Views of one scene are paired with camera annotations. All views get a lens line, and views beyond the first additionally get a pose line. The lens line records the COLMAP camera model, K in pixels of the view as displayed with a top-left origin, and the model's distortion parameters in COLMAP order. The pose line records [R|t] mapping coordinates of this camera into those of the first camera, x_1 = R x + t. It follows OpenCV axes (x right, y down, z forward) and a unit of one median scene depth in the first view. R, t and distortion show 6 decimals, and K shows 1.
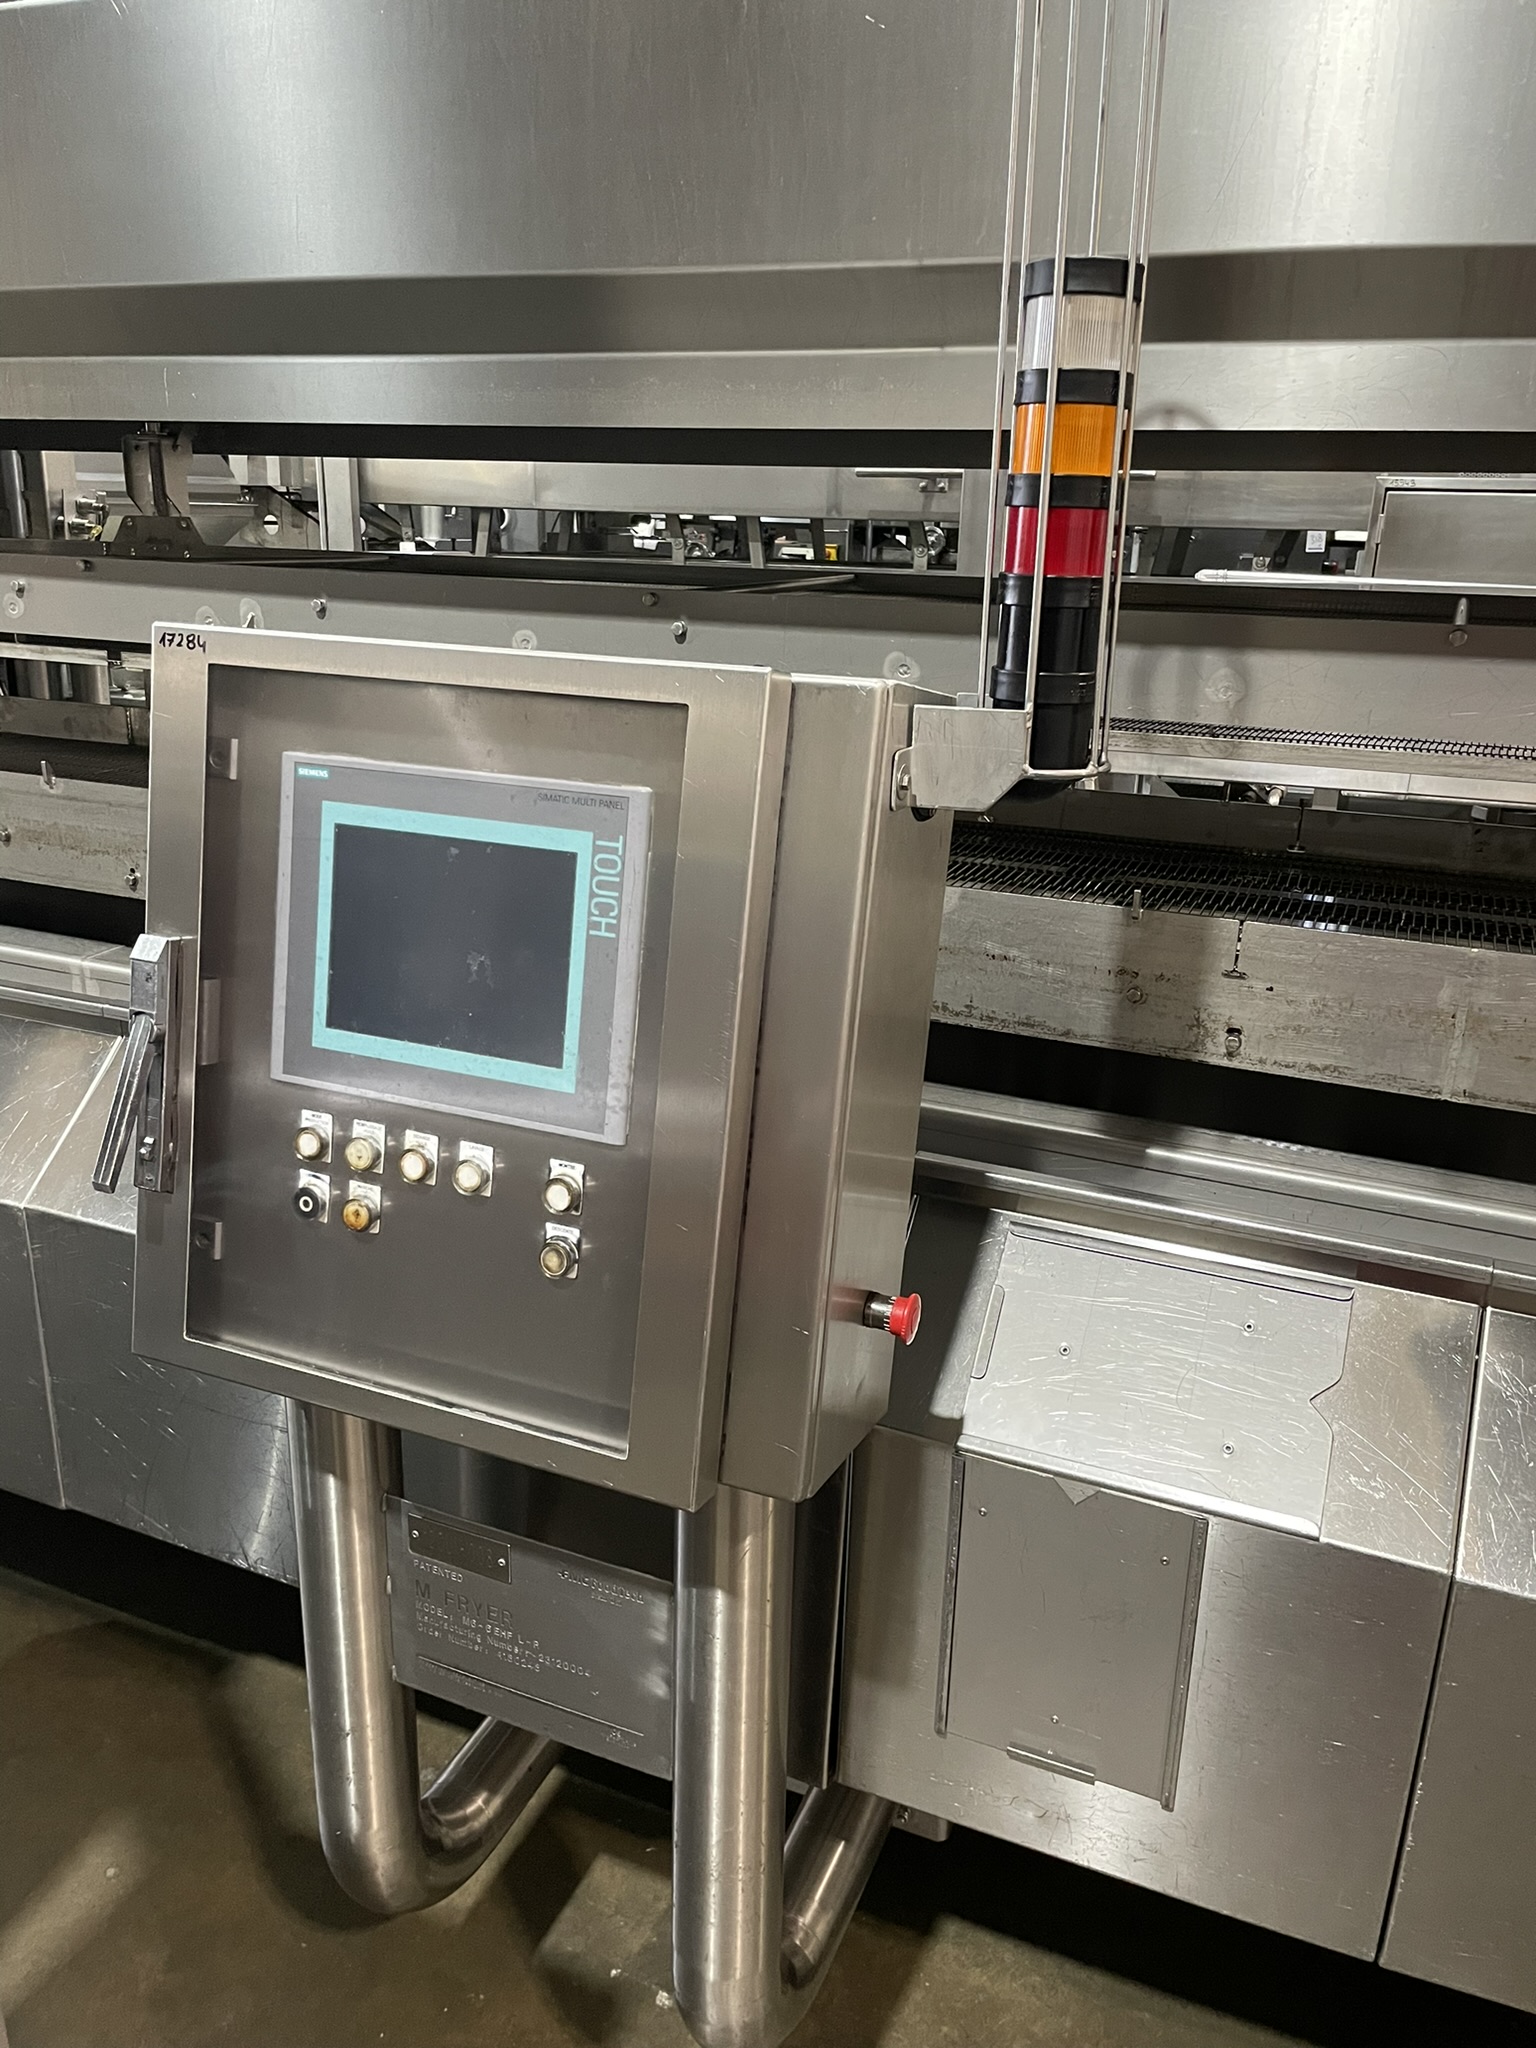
lens RADIAL K [[1525.1, 0, 768.0], [0, 1525.1, 1024.0], [0, 0, 1]] dist [0.074073, -0.002368]
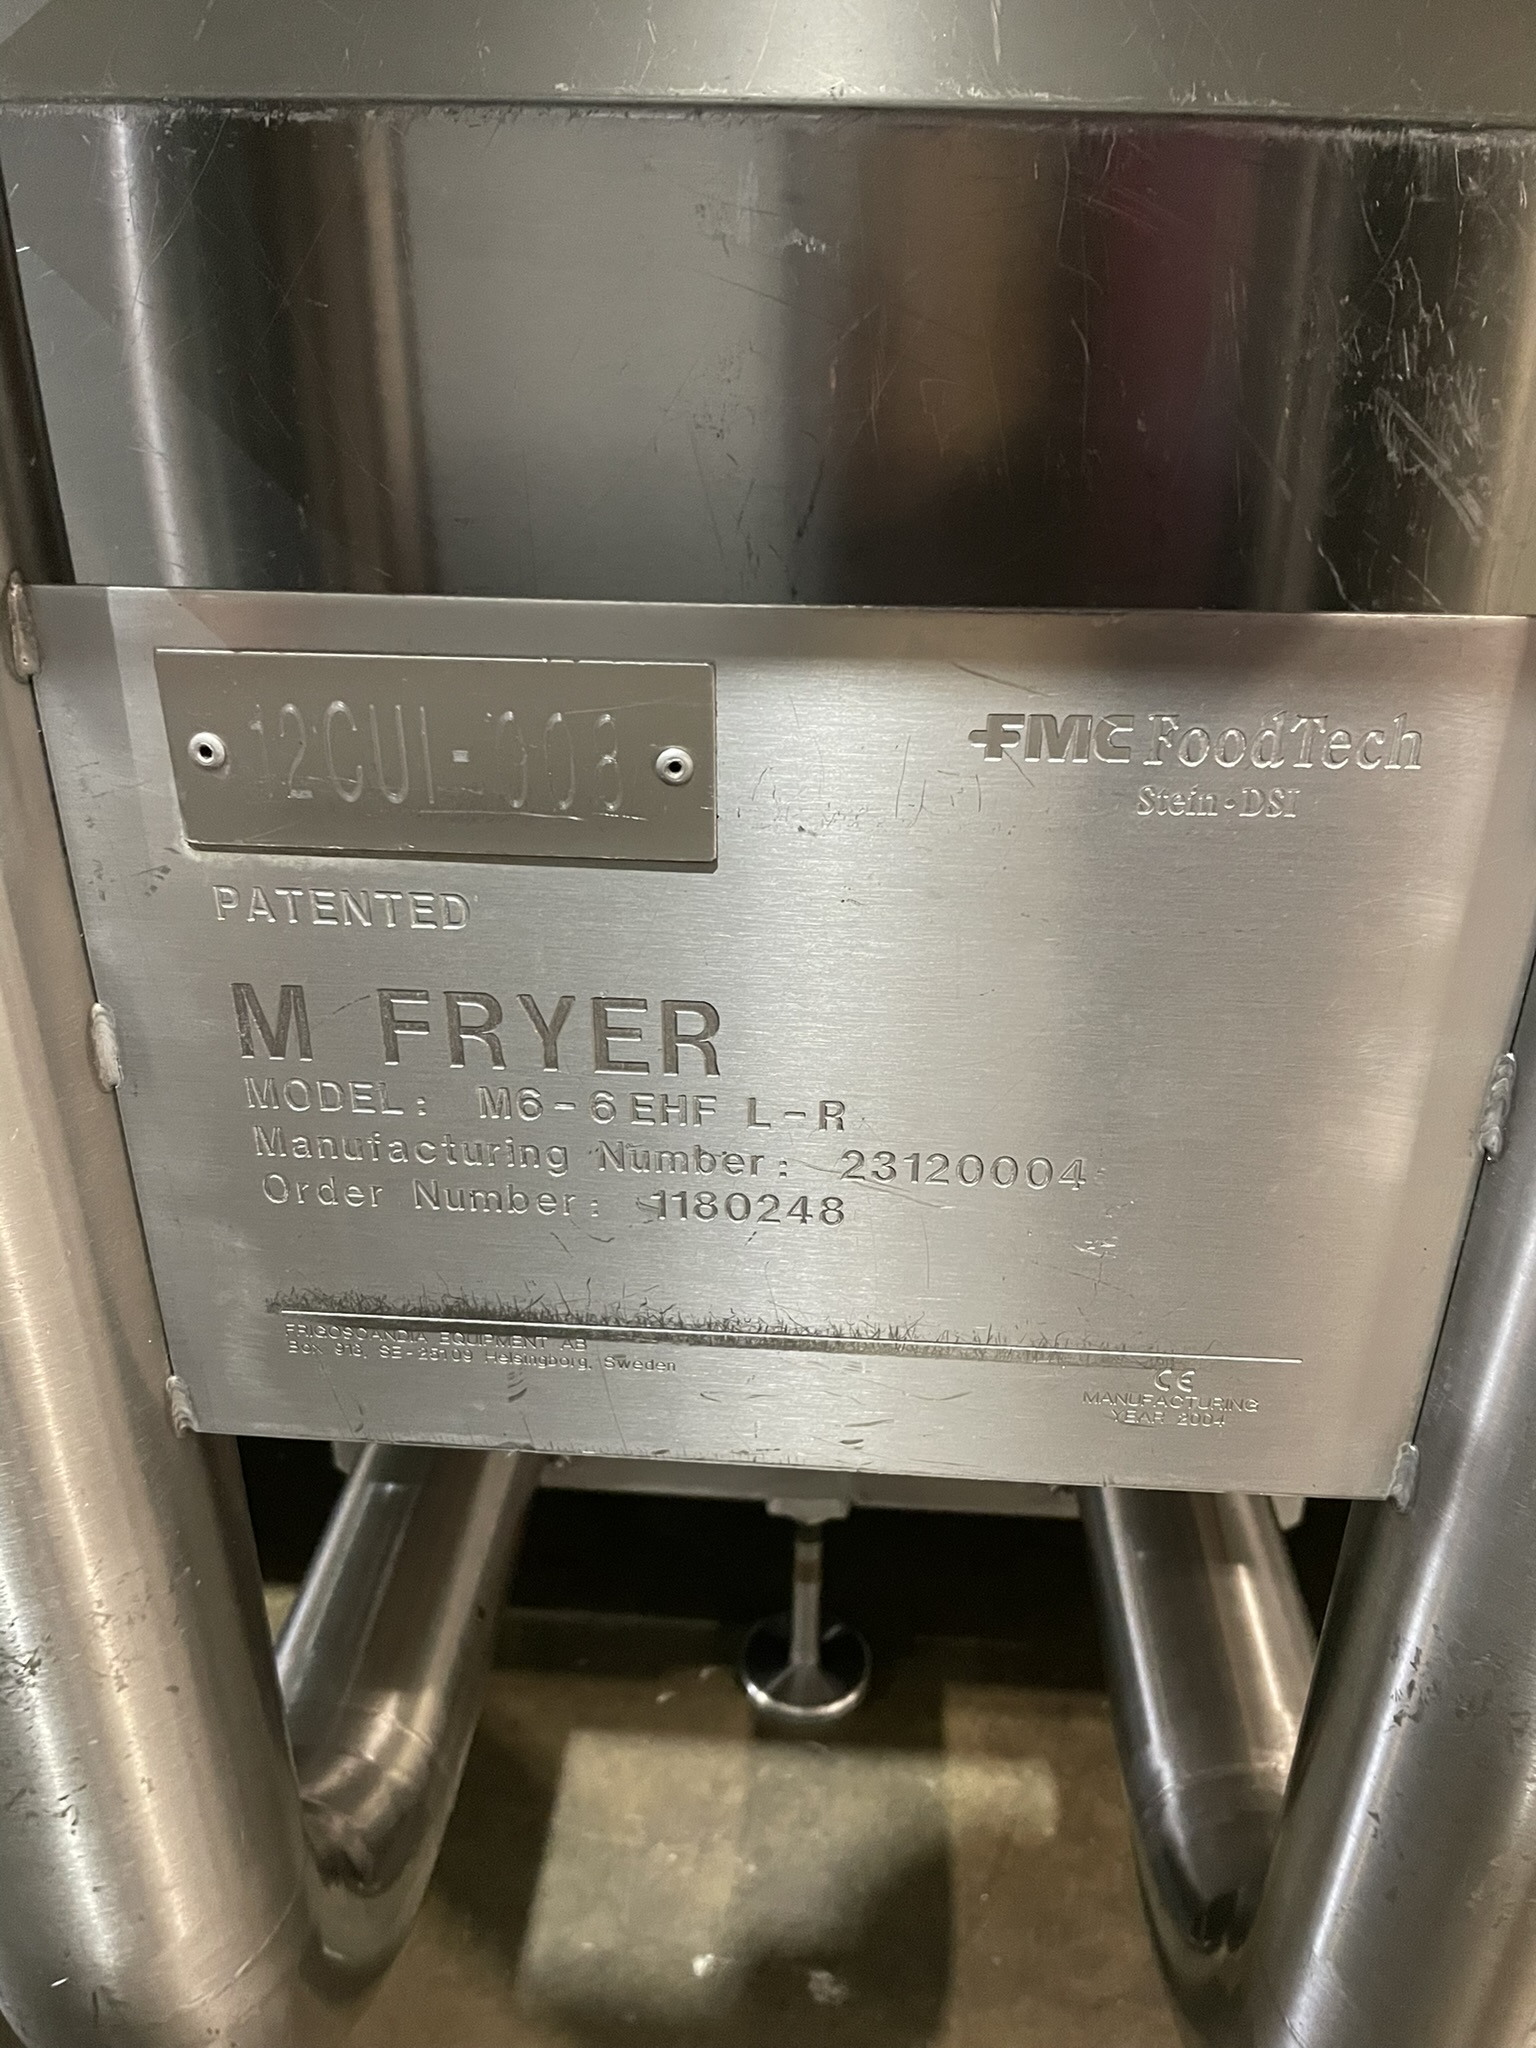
lens RADIAL K [[1525.1, 0, 768.0], [0, 1525.1, 1024.0], [0, 0, 1]] dist [0.074073, -0.002368]
pose [[0.947588, -0.155402, 0.279155, -0.265096], [0.116751, 0.981737, 0.150209, 0.414939], [-0.297399, -0.109744, 0.948425, 0.923517]]
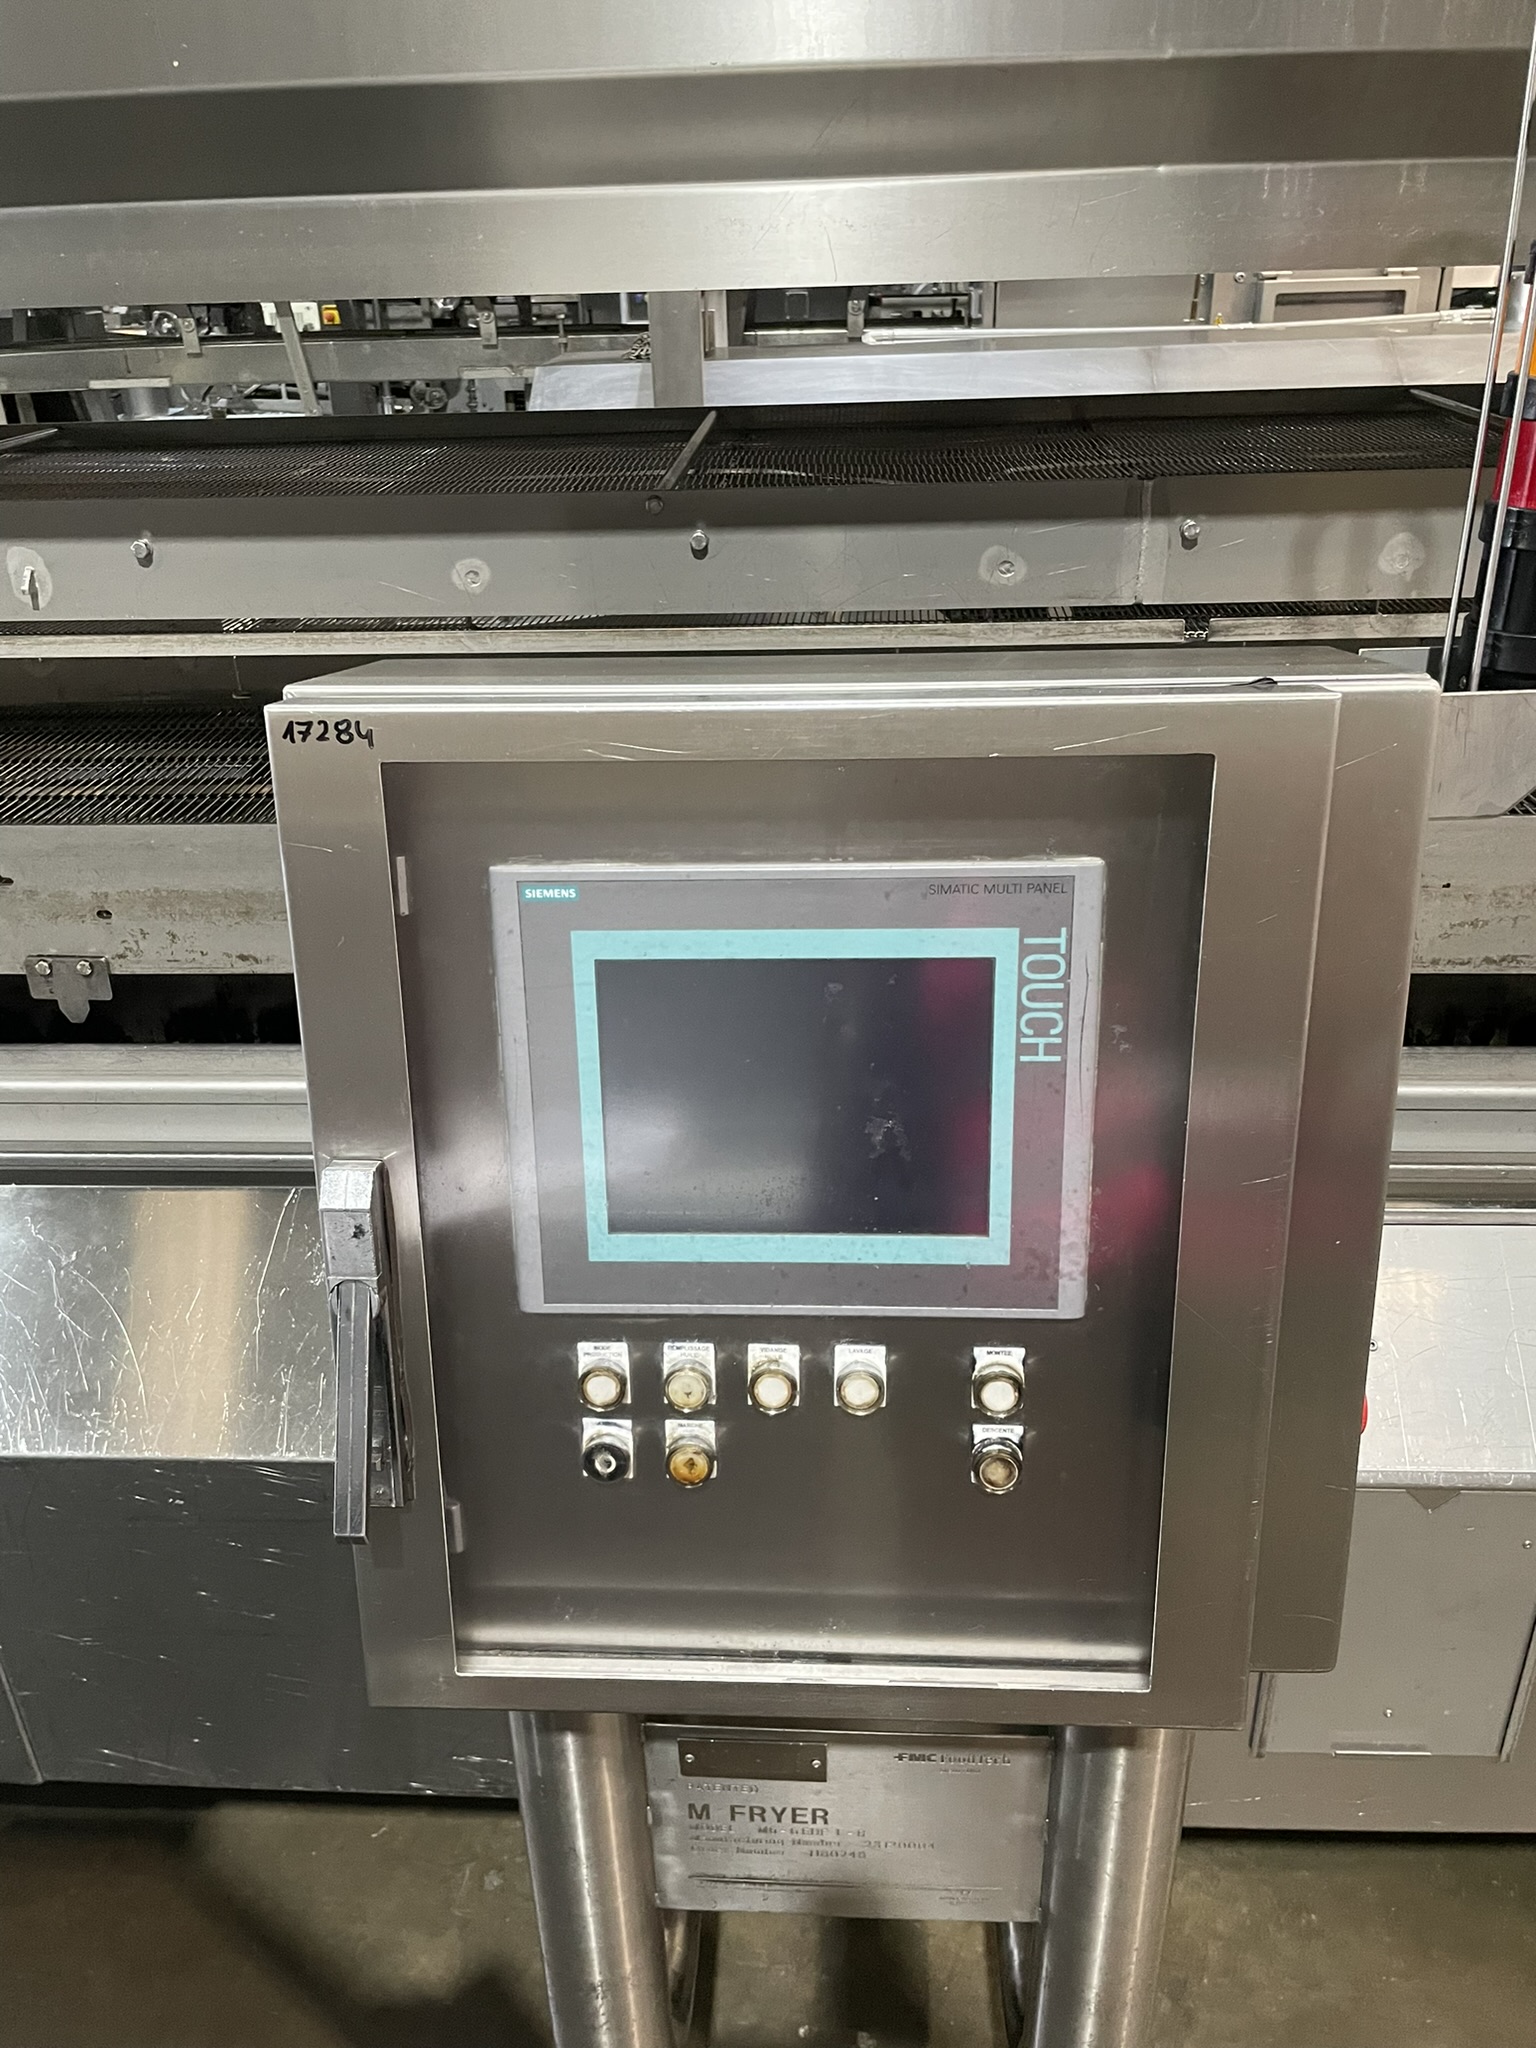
lens RADIAL K [[1549.9, 0, 765.2], [0, 1549.9, 1013.4], [0, 0, 1]] dist [0.060789, -0.046885]
pose [[0.940073, -0.199479, 0.276535, -0.408408], [0.158297, 0.973641, 0.164210, -0.210036], [-0.302002, -0.110594, 0.946870, 0.311128]]
